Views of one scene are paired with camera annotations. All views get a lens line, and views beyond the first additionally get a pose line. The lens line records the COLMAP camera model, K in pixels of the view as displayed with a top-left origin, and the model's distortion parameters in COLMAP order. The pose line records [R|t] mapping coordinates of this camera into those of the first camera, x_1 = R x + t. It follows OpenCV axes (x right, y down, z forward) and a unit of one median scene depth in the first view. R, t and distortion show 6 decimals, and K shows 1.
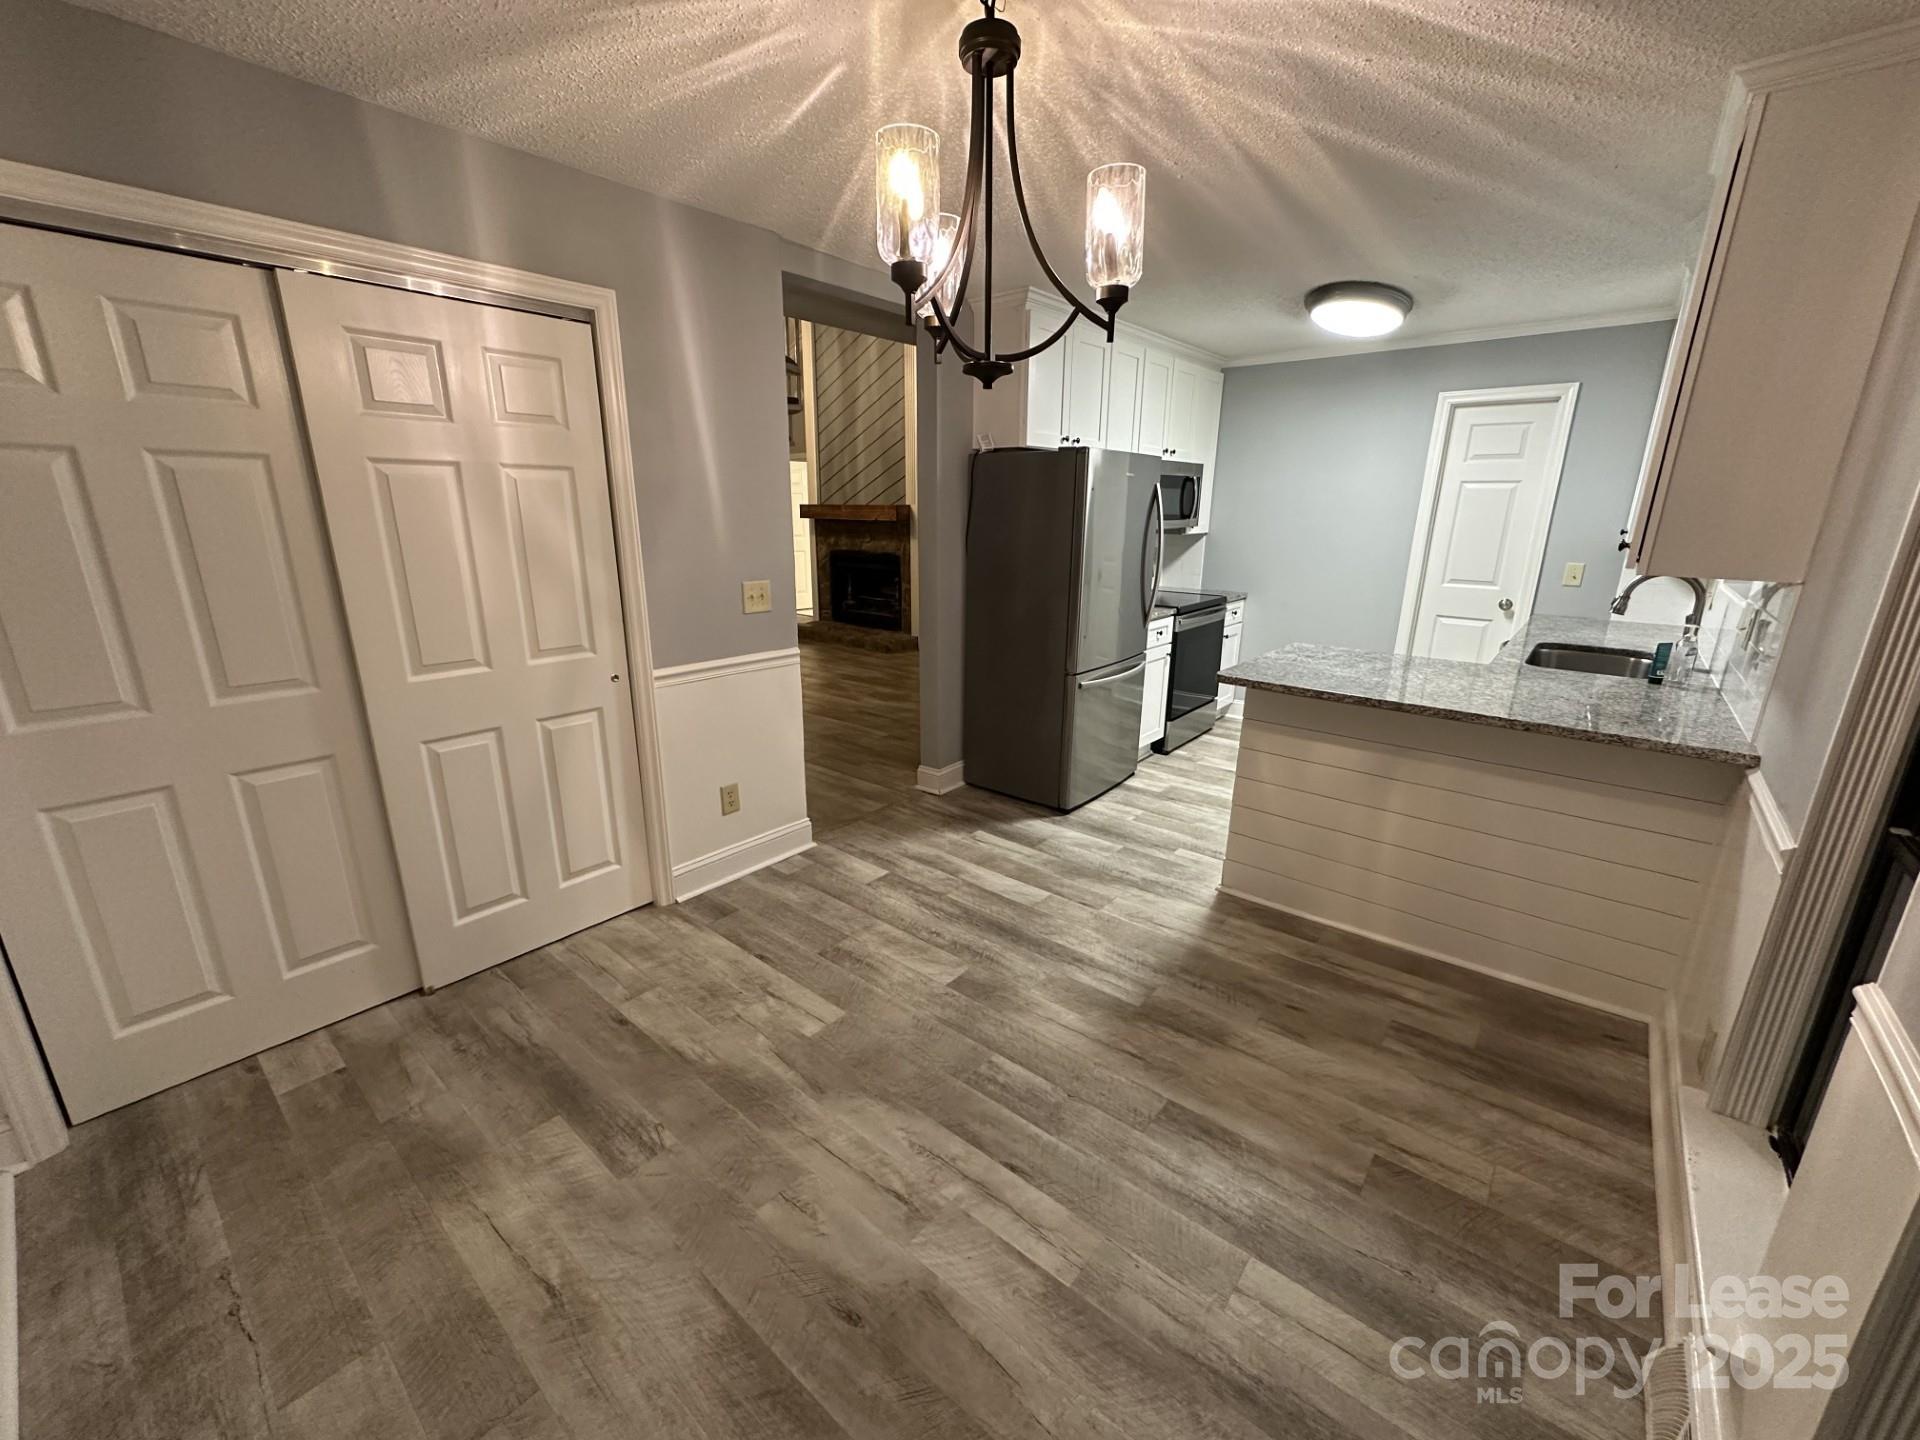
lens RADIAL K [[769.8, 0, 961.5], [0, 769.8, 719.0], [0, 0, 1]] dist [0.007815, -0.000007]
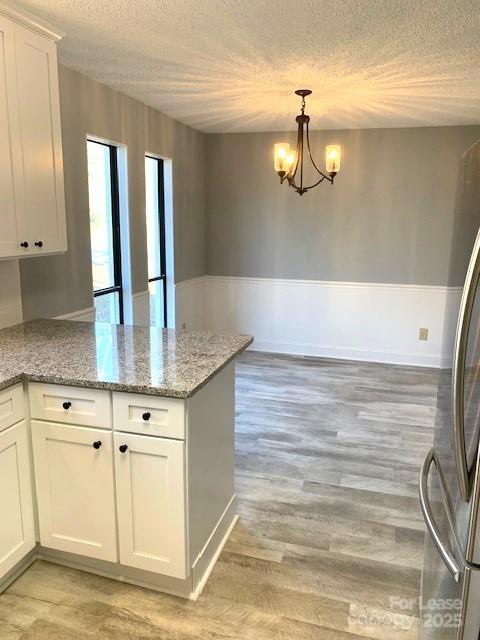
lens RADIAL K [[490.9, 0, 239.4], [0, 490.9, 320.7], [0, 0, 1]] dist [0.035686, -0.030800]
pose [[-0.919735, 0.052330, -0.389036, 0.711416], [-0.130191, 0.894311, 0.428087, -0.477012], [0.370321, 0.444375, -0.815716, 1.724122]]
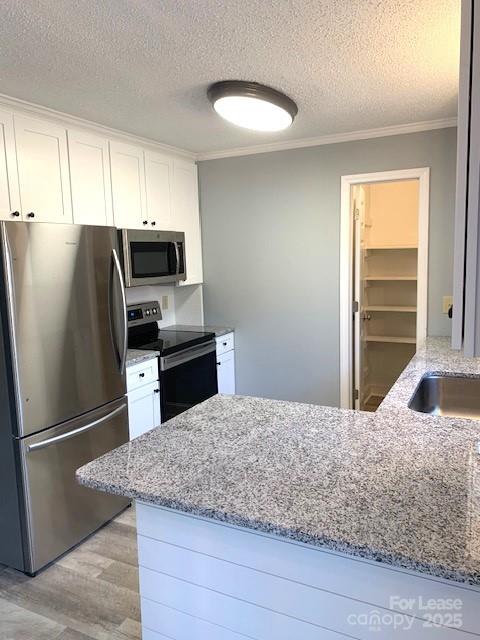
lens RADIAL K [[490.9, 0, 235.4], [0, 490.9, 314.2], [0, 0, 1]] dist [0.035686, -0.030800]
pose [[0.974605, -0.067006, 0.213670, 0.388364], [0.099879, 0.984085, -0.146970, -0.125814], [-0.200421, 0.164579, 0.965787, 0.402376]]
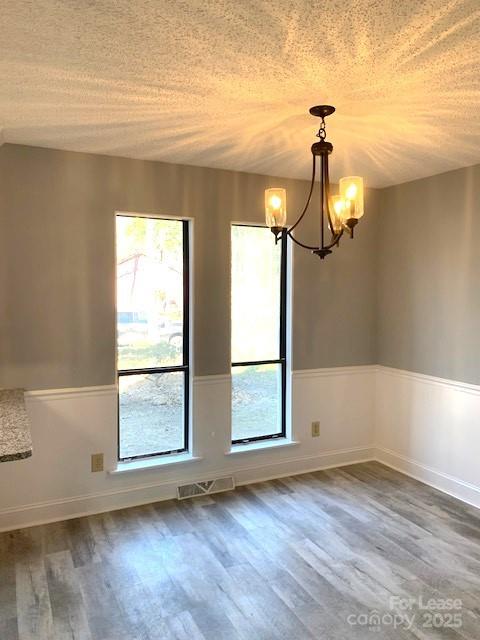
lens RADIAL K [[490.9, 0, 238.9], [0, 490.9, 320.0], [0, 0, 1]] dist [0.035686, -0.030800]
pose [[-0.908108, -0.042123, 0.416613, -0.221628], [0.097517, 0.946297, 0.308239, -0.412202], [-0.407223, 0.320541, -0.855232, 1.387742]]
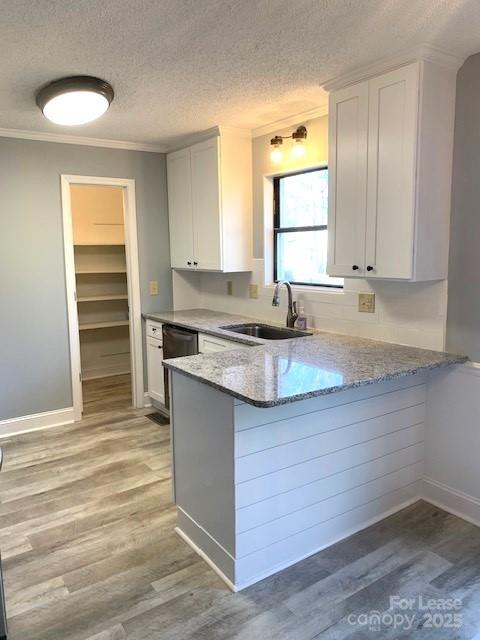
lens RADIAL K [[490.9, 0, 251.1], [0, 490.9, 319.0], [0, 0, 1]] dist [0.035686, -0.030800]
pose [[0.269534, -0.147360, 0.951649, -0.311652], [0.273639, 0.959206, 0.071029, -0.219819], [-0.923295, 0.241263, 0.298862, 0.764824]]
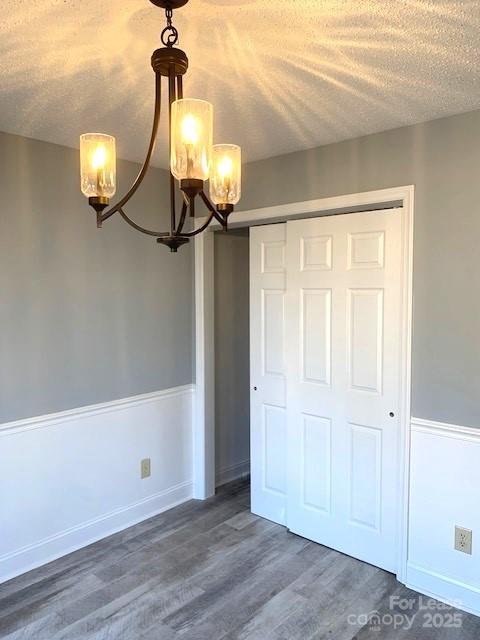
lens RADIAL K [[494.2, 0, 240.6], [0, 494.2, 317.2], [0, 0, 1]] dist [-0.009355, -0.007846]
pose [[-0.039561, 0.046599, -0.998130, 0.534906], [-0.262206, 0.963422, 0.055371, -0.210558], [0.964201, 0.263906, -0.025895, 0.641867]]
